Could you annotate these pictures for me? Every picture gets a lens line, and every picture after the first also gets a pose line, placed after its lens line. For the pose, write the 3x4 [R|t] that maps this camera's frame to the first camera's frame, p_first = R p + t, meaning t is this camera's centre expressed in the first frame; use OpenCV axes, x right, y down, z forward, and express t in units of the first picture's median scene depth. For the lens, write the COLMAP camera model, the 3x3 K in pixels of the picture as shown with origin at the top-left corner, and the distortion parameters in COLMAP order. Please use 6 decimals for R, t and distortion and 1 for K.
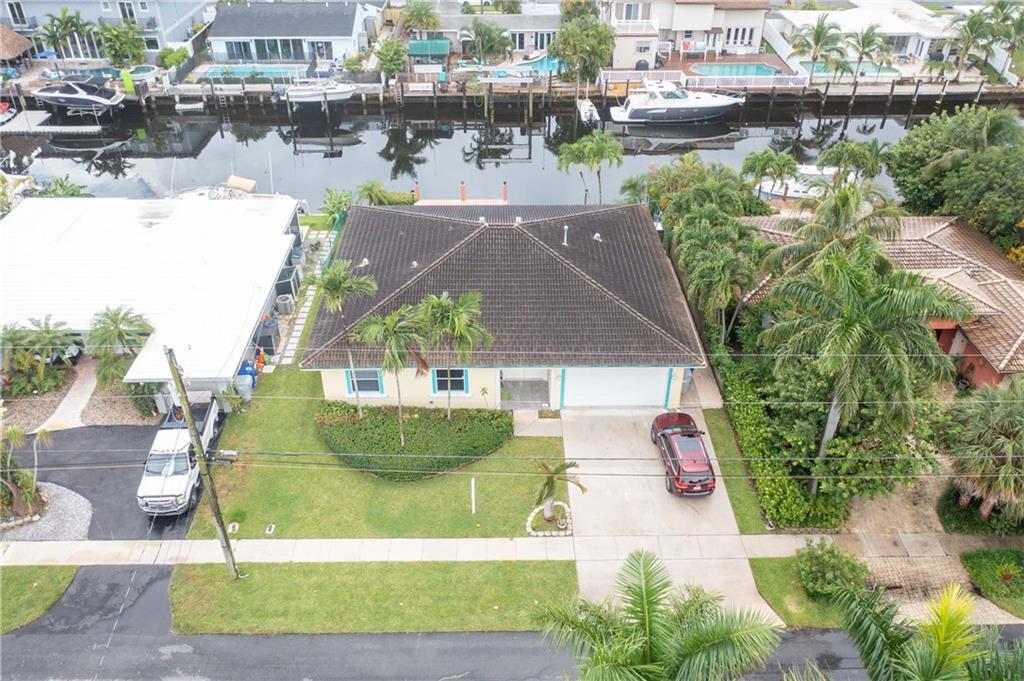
lens RADIAL K [[792.8, 0, 512.0], [0, 792.8, 340.5], [0, 0, 1]] dist [-0.000655, -0.000210]
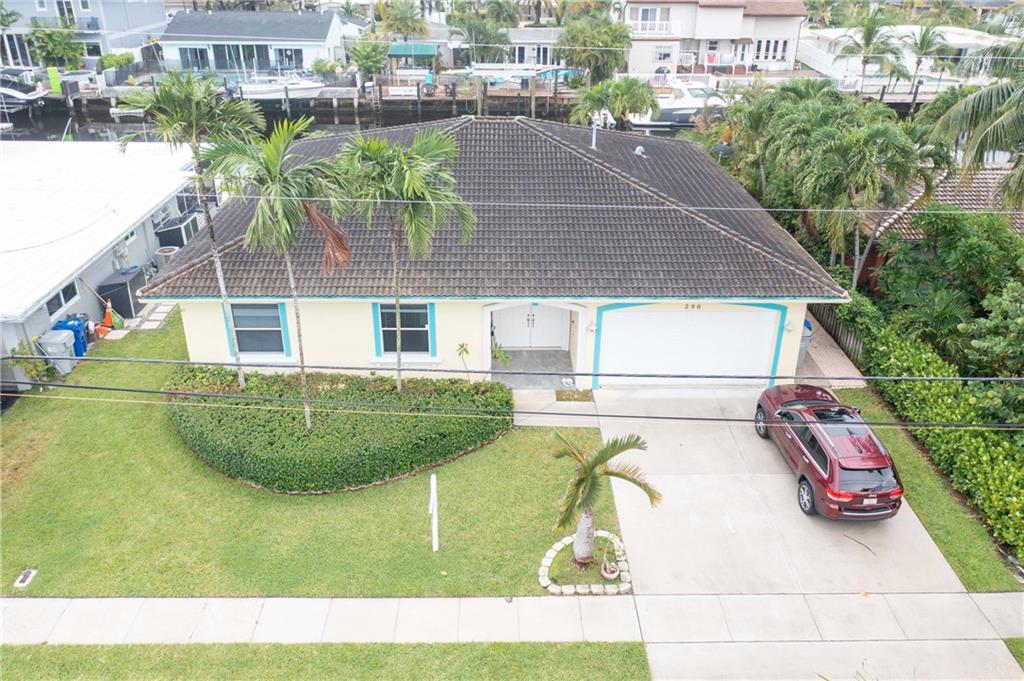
lens RADIAL K [[792.8, 0, 512.0], [0, 792.8, 340.5], [0, 0, 1]] dist [-0.000655, -0.000210]
pose [[0.999988, 0.003477, 0.003451, -0.000569], [-0.002937, 0.989304, -0.145841, 0.068575], [-0.003921, 0.145829, 0.989302, 0.205770]]
